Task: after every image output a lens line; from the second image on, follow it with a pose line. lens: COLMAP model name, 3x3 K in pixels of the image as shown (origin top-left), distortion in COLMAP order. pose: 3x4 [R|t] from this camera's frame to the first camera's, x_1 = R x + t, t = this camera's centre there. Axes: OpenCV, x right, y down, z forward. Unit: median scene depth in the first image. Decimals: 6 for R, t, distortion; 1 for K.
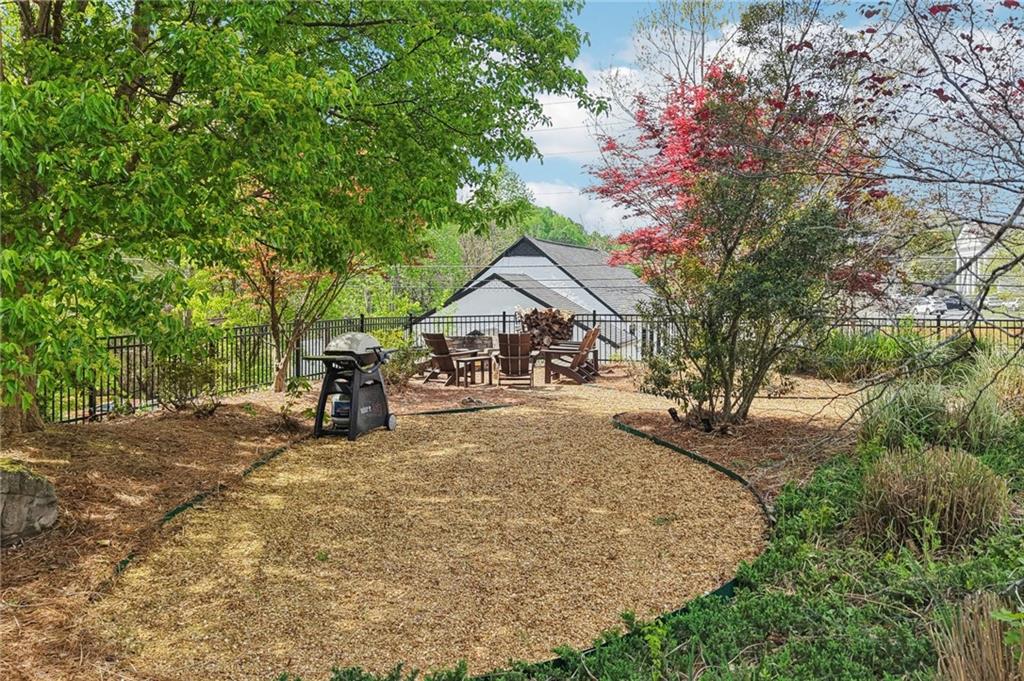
lens RADIAL K [[780.0, 0, 512.0], [0, 780.0, 340.5], [0, 0, 1]] dist [0.044838, -0.001134]
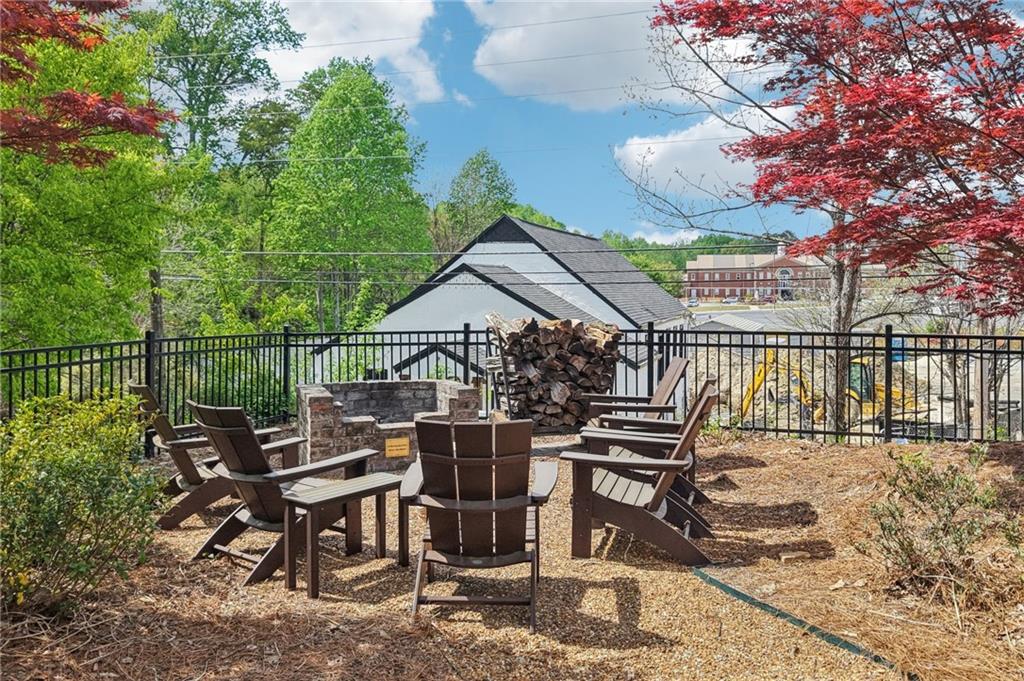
lens RADIAL K [[780.0, 0, 512.0], [0, 780.0, 340.5], [0, 0, 1]] dist [0.044838, -0.001134]
pose [[0.999685, -0.001088, 0.025075, 0.006555], [0.001108, 0.999999, -0.000801, -0.025737], [-0.025074, 0.000829, 0.999685, 0.498123]]
